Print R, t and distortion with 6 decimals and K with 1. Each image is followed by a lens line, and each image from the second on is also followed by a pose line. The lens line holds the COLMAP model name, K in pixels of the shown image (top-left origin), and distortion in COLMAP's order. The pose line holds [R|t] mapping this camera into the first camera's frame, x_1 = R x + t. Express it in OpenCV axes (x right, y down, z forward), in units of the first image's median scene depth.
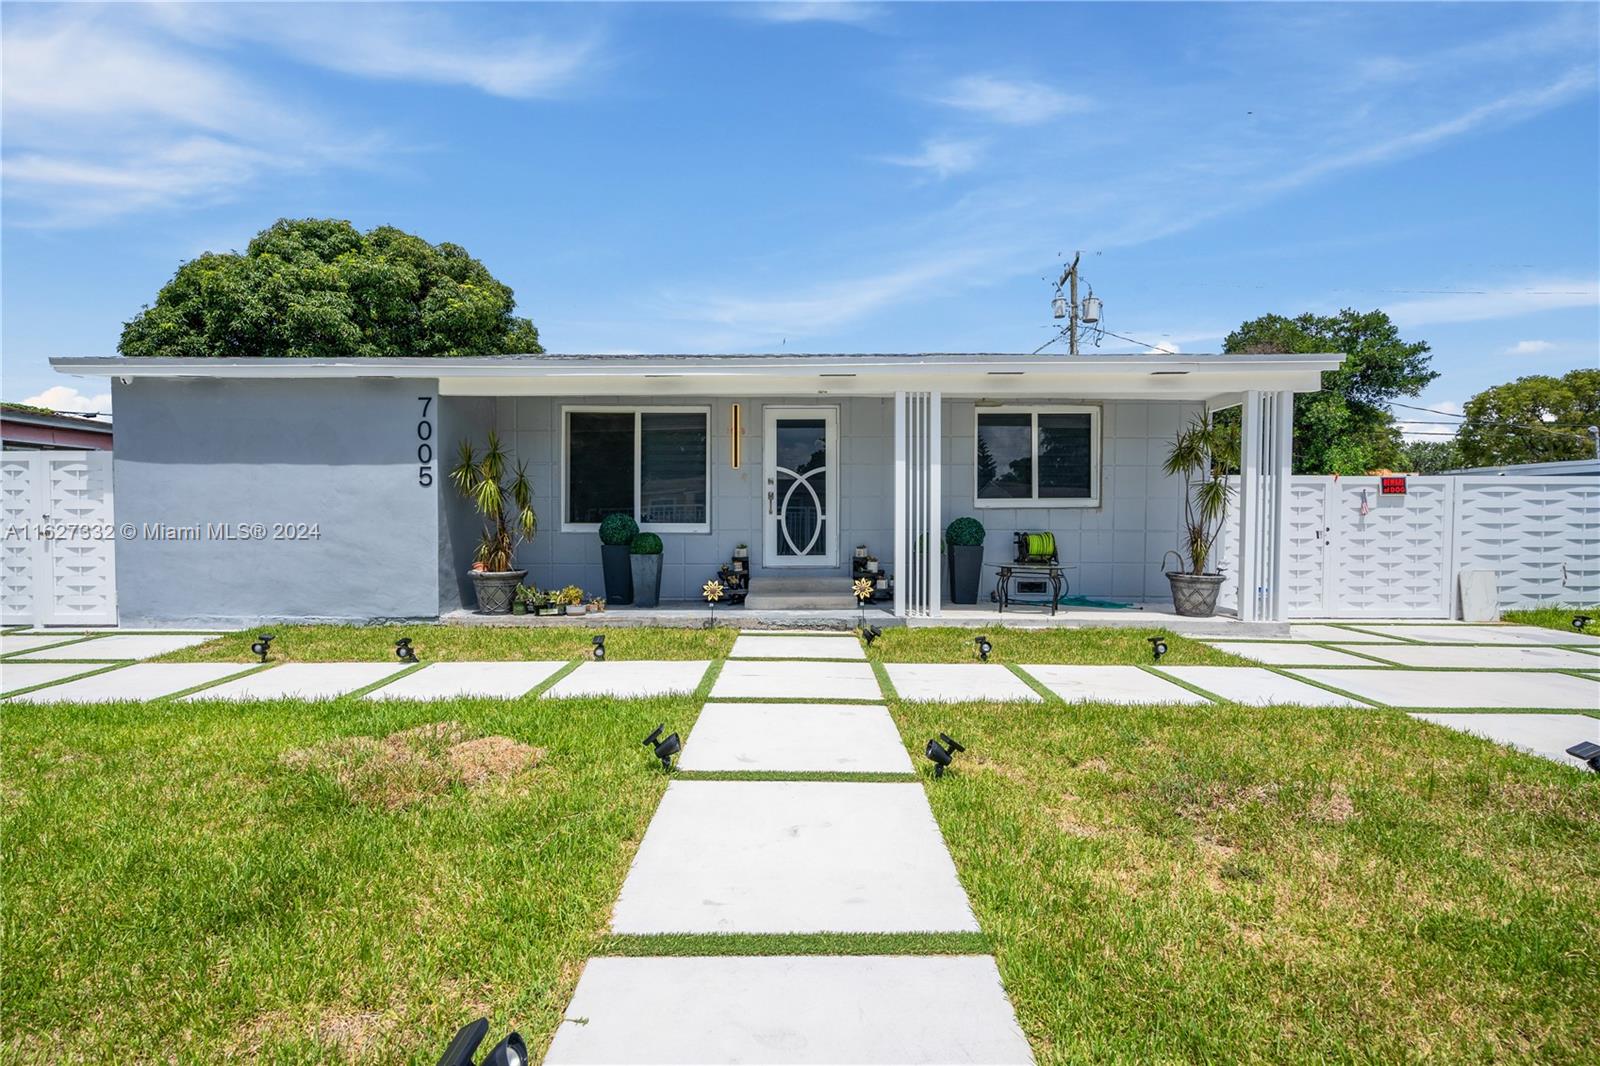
lens RADIAL K [[729.6, 0, 798.5], [0, 729.6, 537.5], [0, 0, 1]] dist [-0.005961, 0.005557]
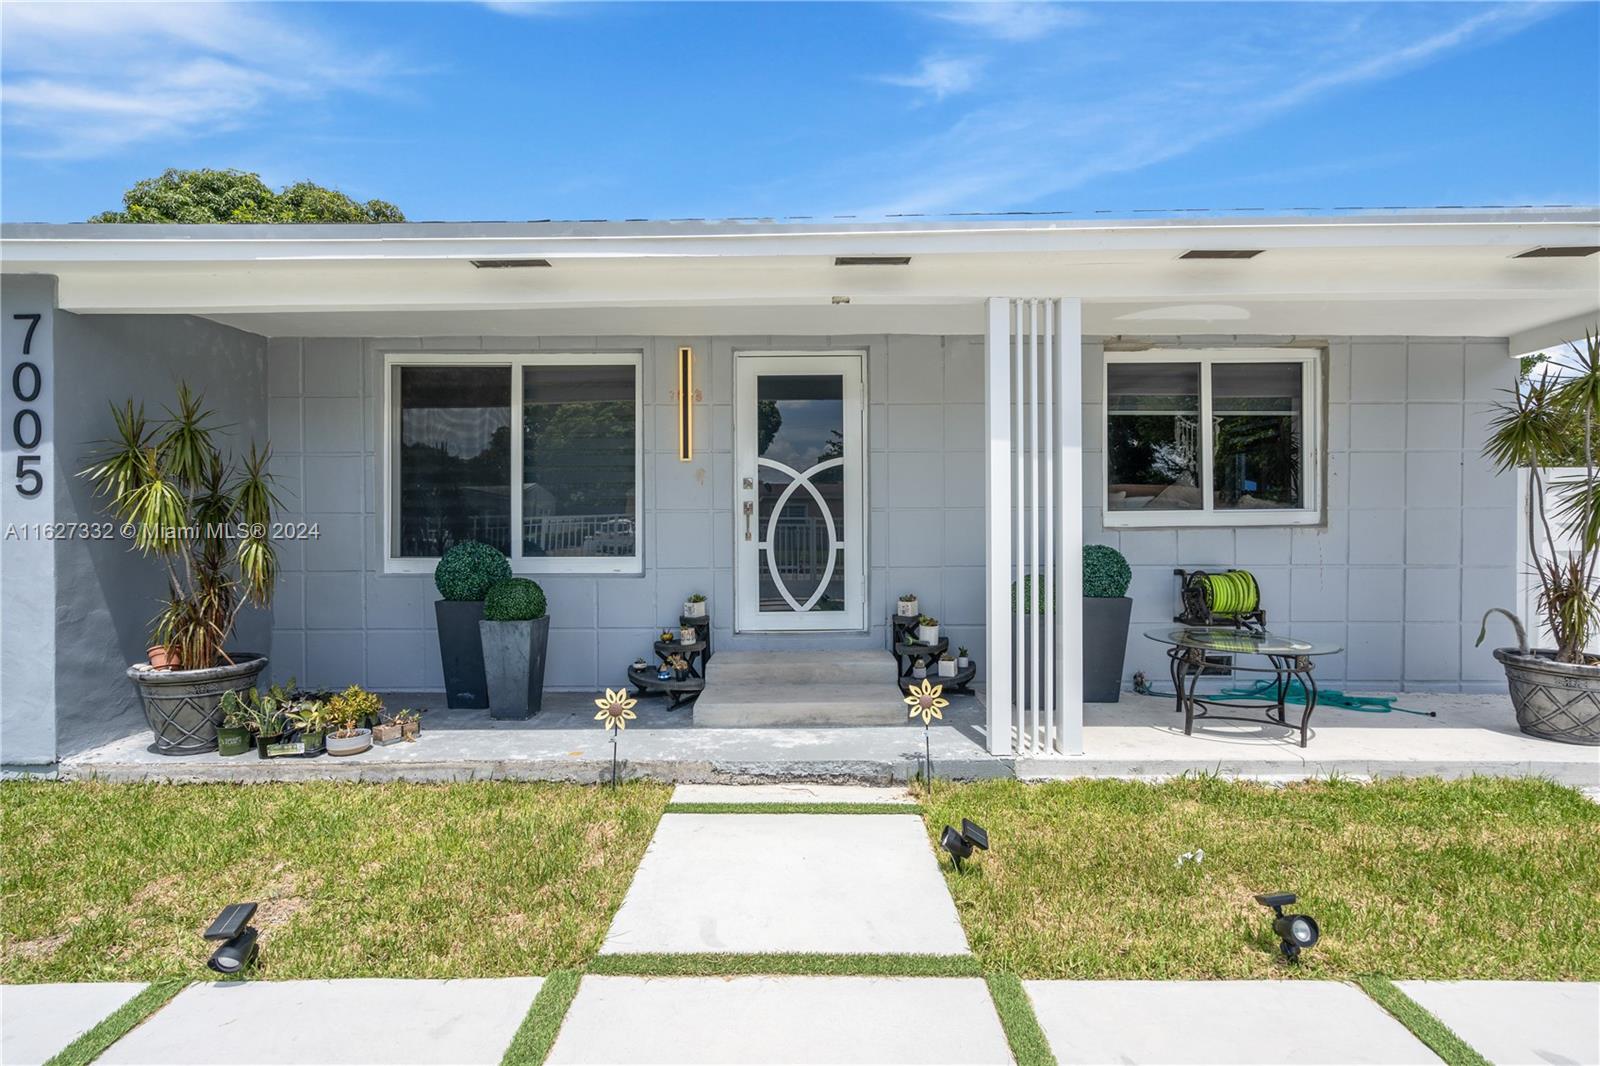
lens RADIAL K [[729.6, 0, 798.5], [0, 729.6, 537.5], [0, 0, 1]] dist [-0.005961, 0.005557]
pose [[0.999958, -0.005360, -0.007421, 0.005937], [0.005311, 0.999964, -0.006633, -0.030070], [0.007456, 0.006593, 0.999950, 0.425656]]
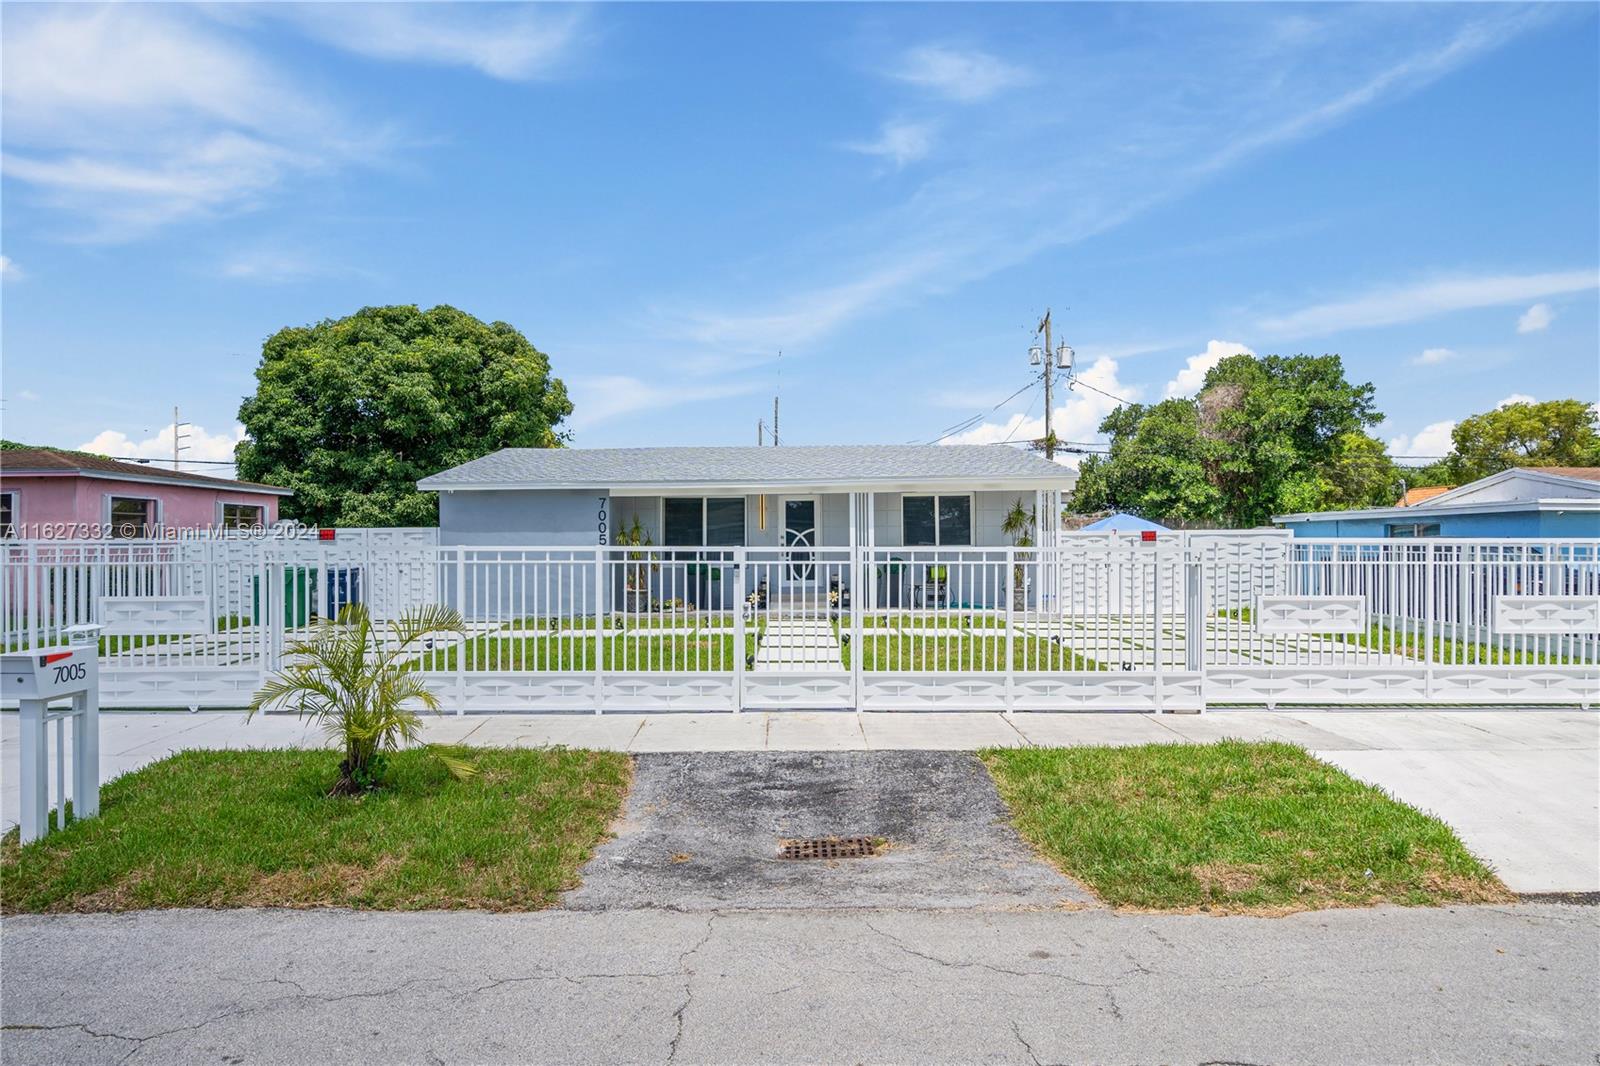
lens RADIAL K [[910.3, 0, 800.0], [0, 910.3, 533.0], [0, 0, 1]] dist [0.021086, 0.000734]
pose [[0.999959, -0.008242, 0.003770, -0.004736], [0.008377, 0.999271, -0.037234, -0.005735], [-0.003460, 0.037264, 0.999299, -1.137329]]
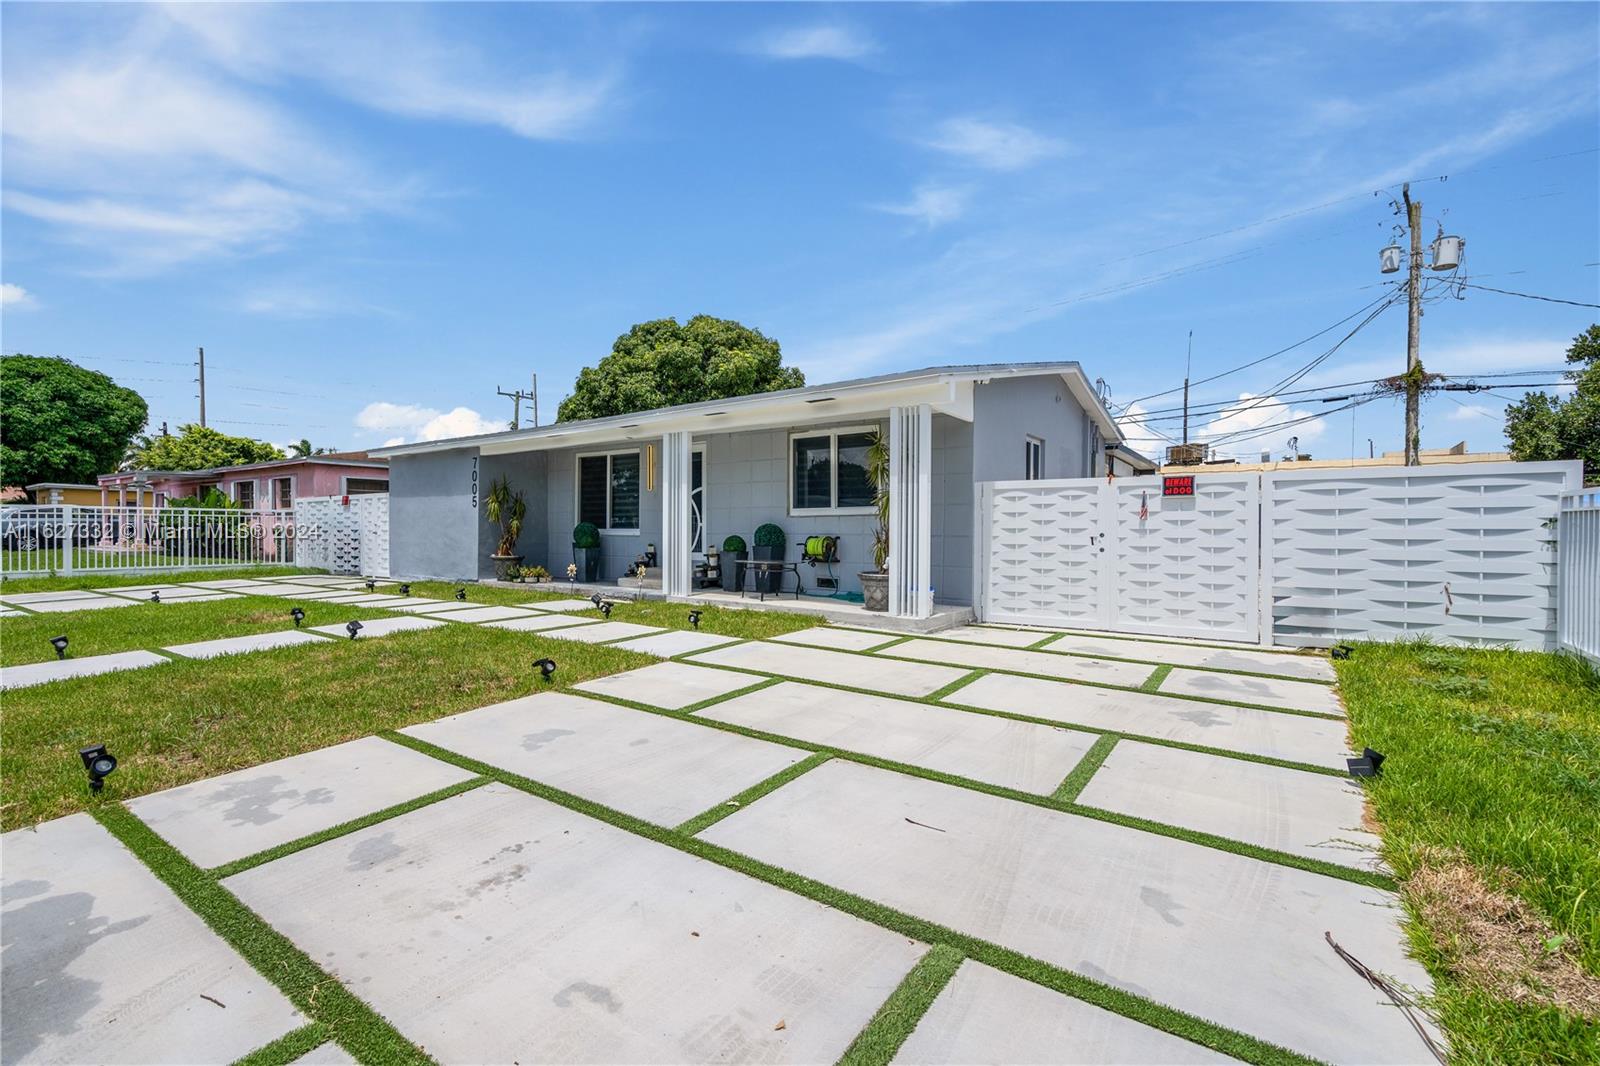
lens RADIAL K [[729.6, 0, 798.5], [0, 729.6, 537.5], [0, 0, 1]] dist [-0.005961, 0.005557]
pose [[0.811198, 0.007076, -0.584729, 0.970660], [-0.017710, 0.999765, -0.012470, 0.010546], [0.584504, 0.020471, 0.811133, 0.014919]]
